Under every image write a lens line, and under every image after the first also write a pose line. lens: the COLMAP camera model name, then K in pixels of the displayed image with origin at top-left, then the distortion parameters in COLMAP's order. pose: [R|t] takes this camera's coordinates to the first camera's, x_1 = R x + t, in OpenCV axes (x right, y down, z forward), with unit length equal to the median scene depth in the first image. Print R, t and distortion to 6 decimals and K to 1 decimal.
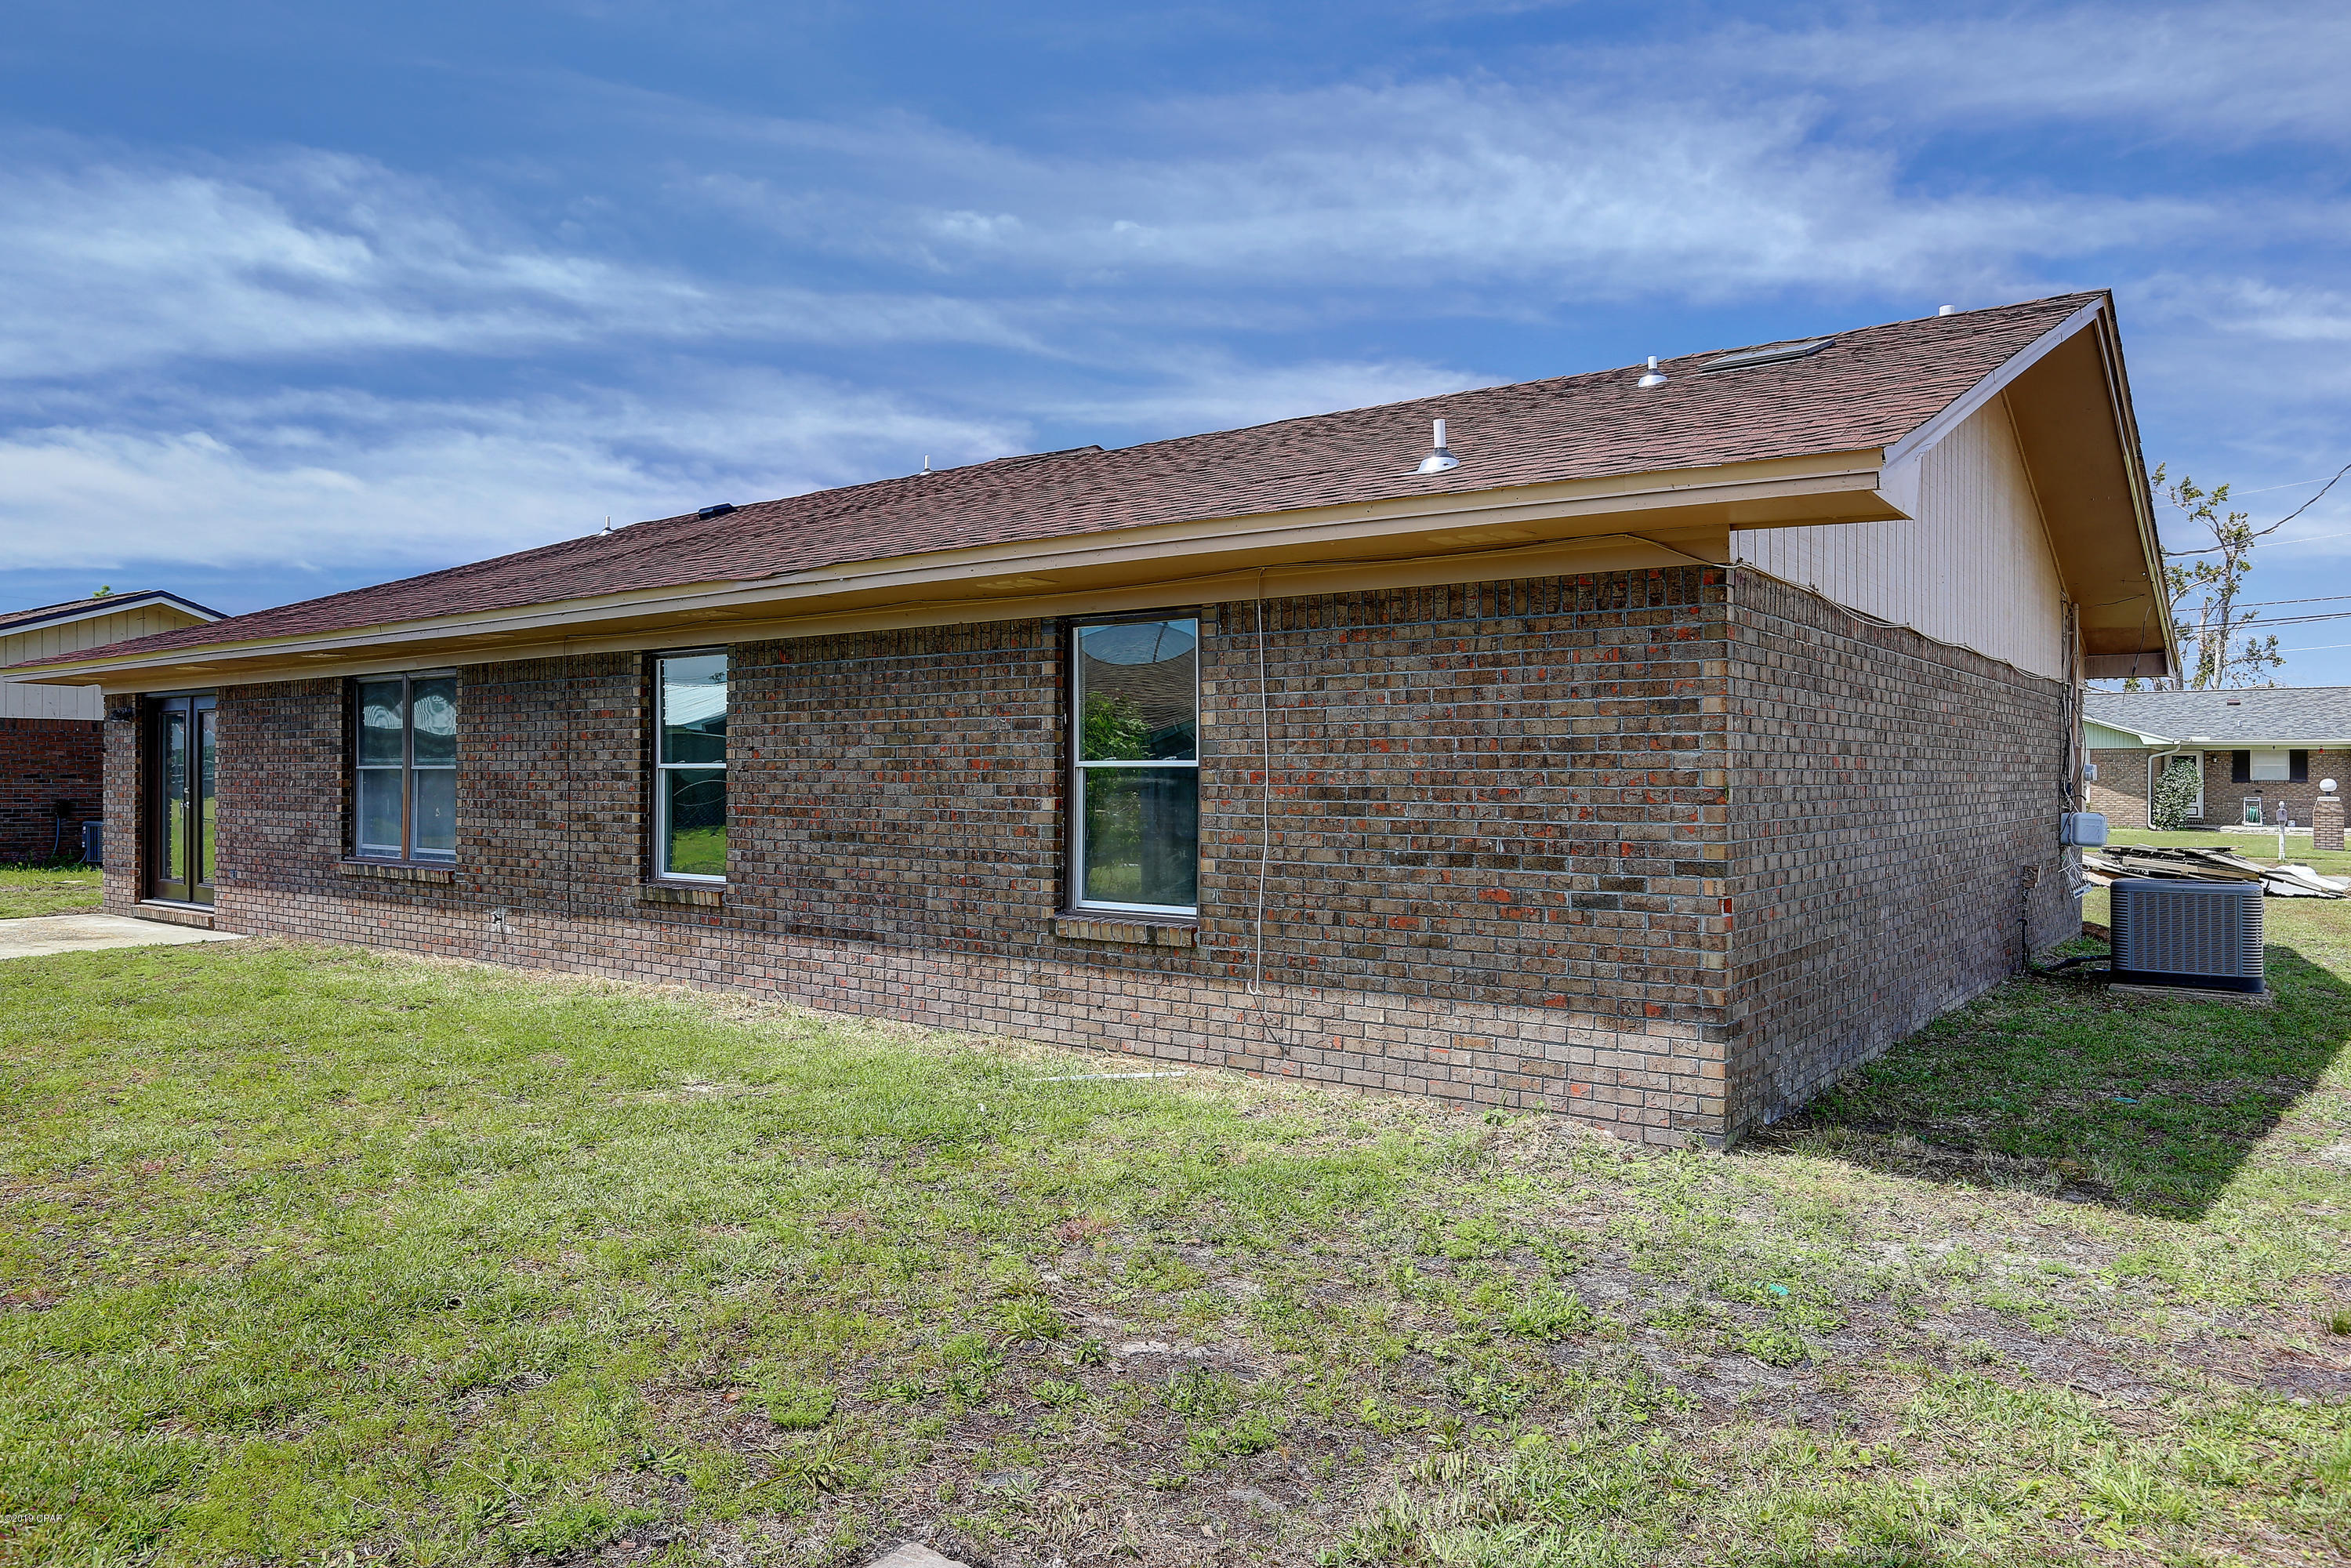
lens RADIAL K [[1470.2, 0, 1132.6], [0, 1470.2, 819.5], [0, 0, 1]] dist [-0.023379, 0.016476]
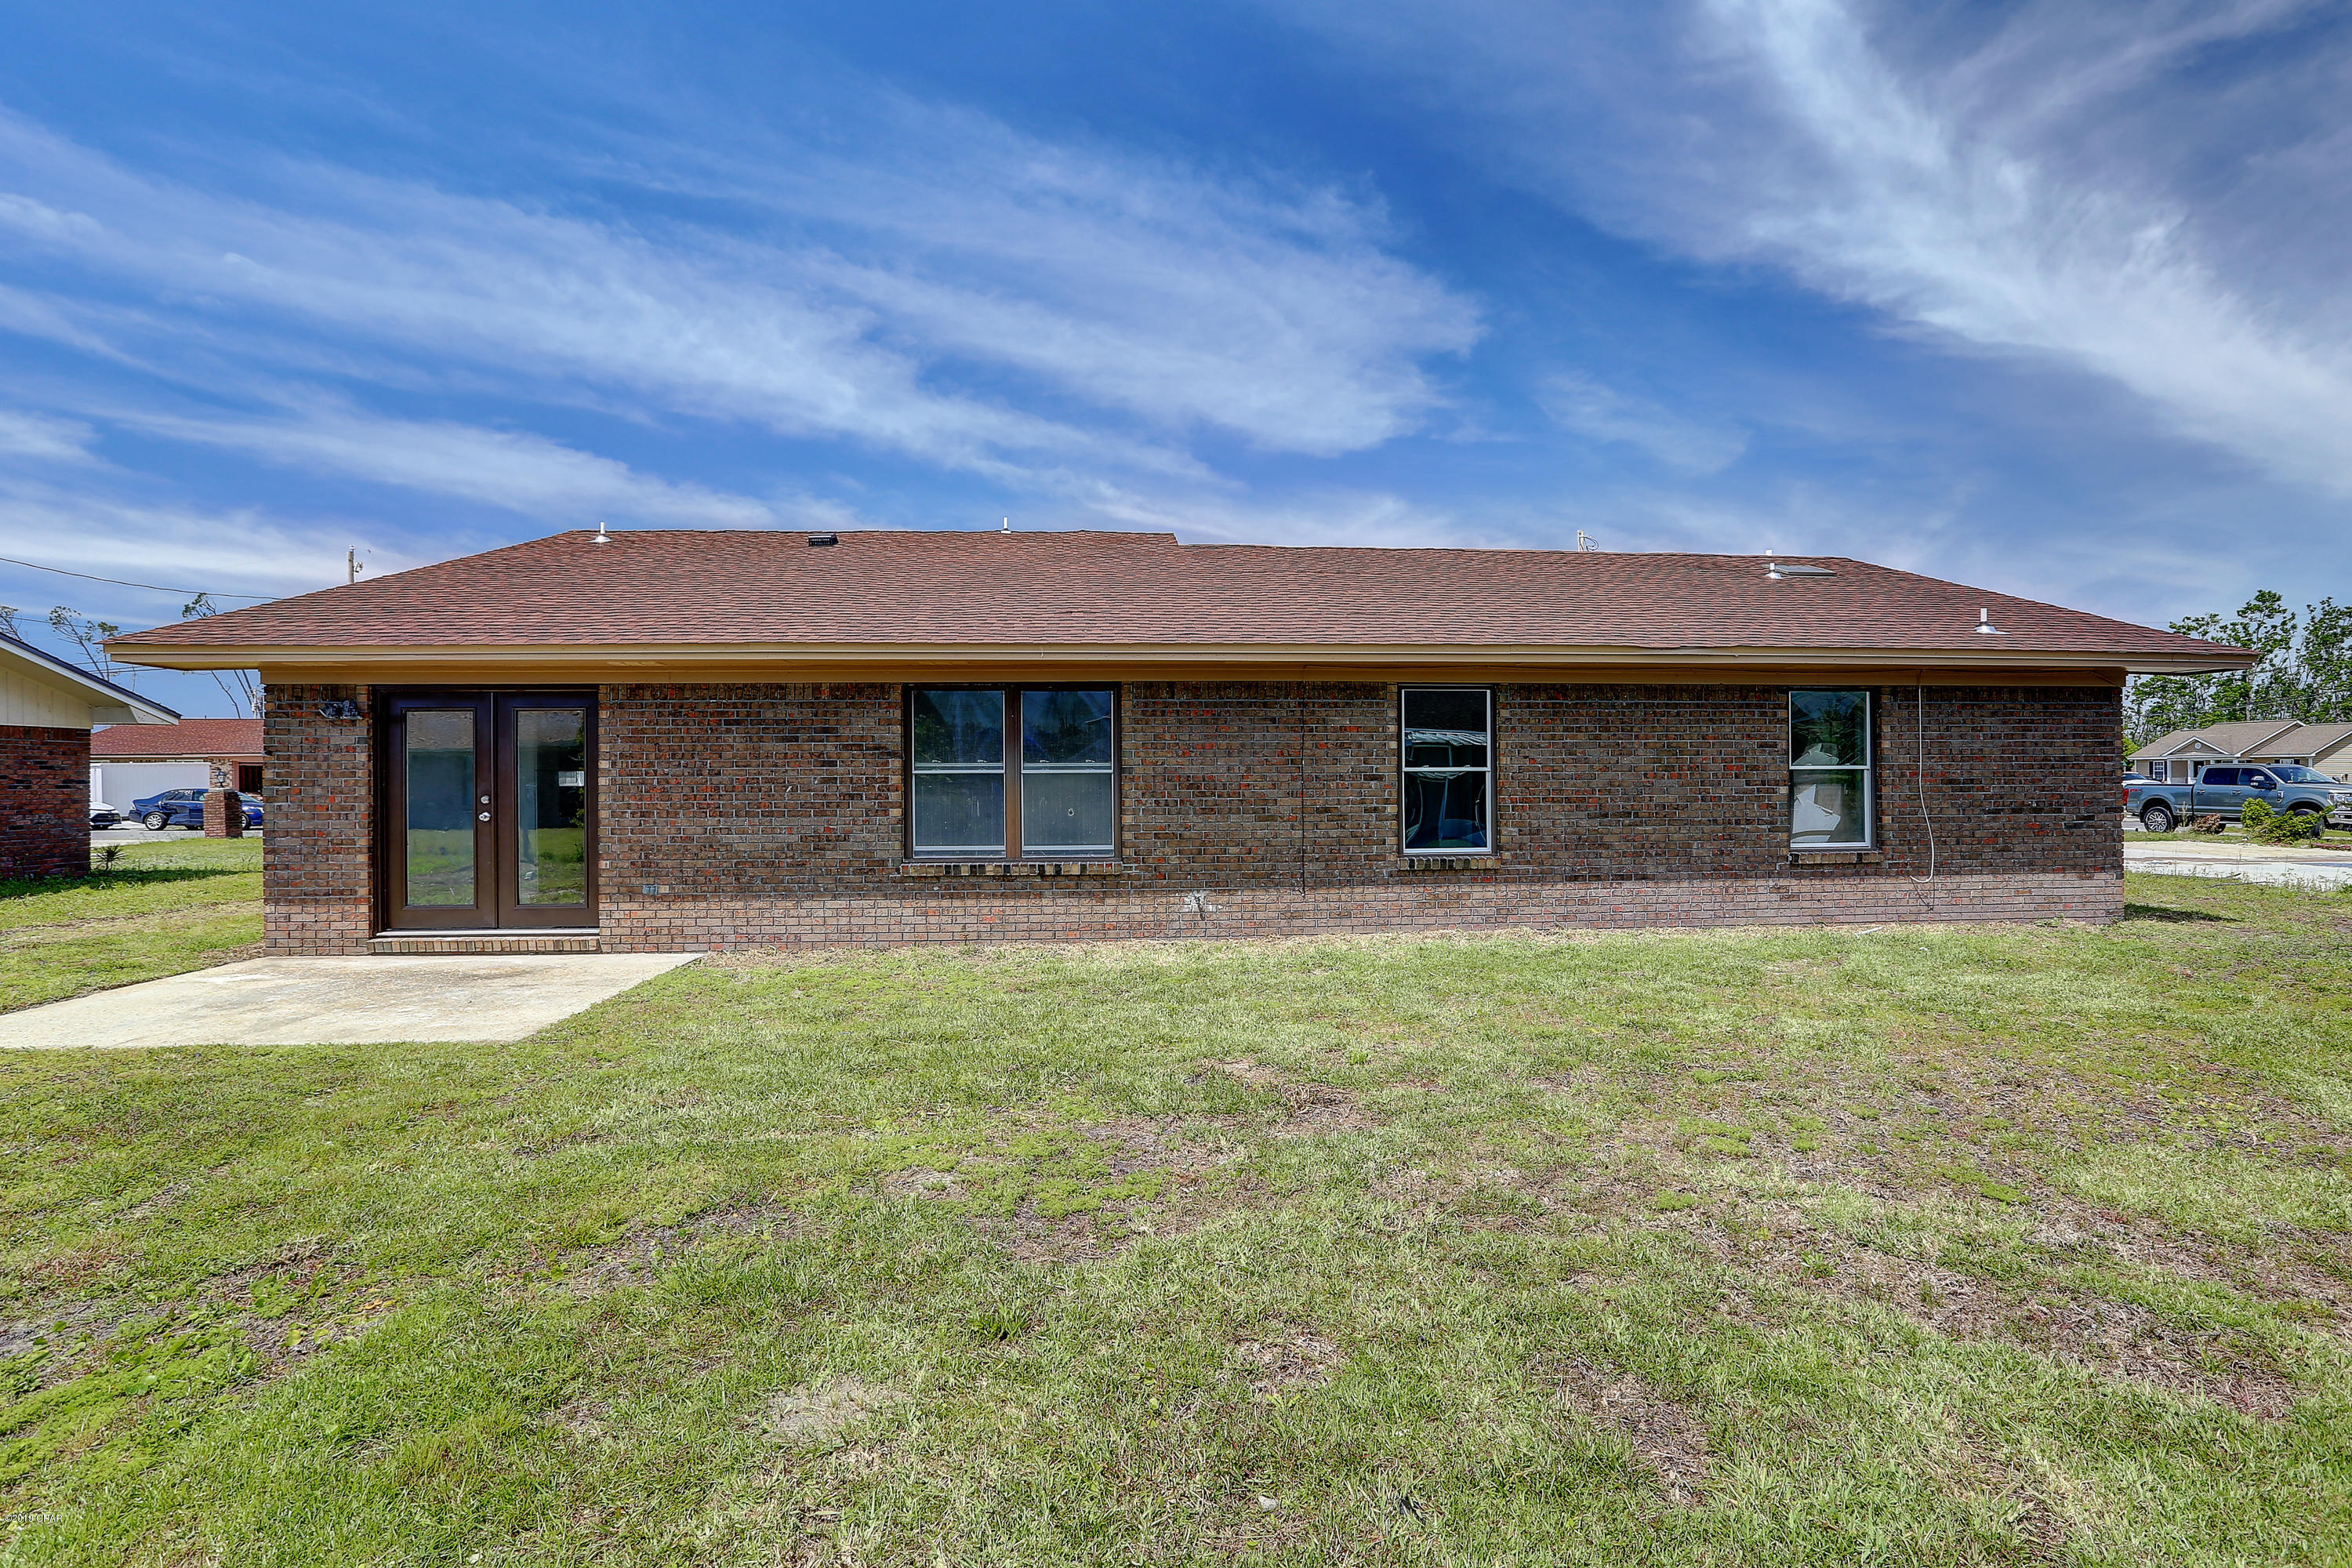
lens RADIAL K [[1072.5, 0, 1136.9], [0, 1072.5, 783.2], [0, 0, 1]] dist [-0.044179, 0.015110]
pose [[0.762313, -0.015322, 0.647027, -1.090503], [0.025965, 0.999639, -0.006919, -0.022344], [-0.646687, 0.022075, 0.762436, 0.391647]]
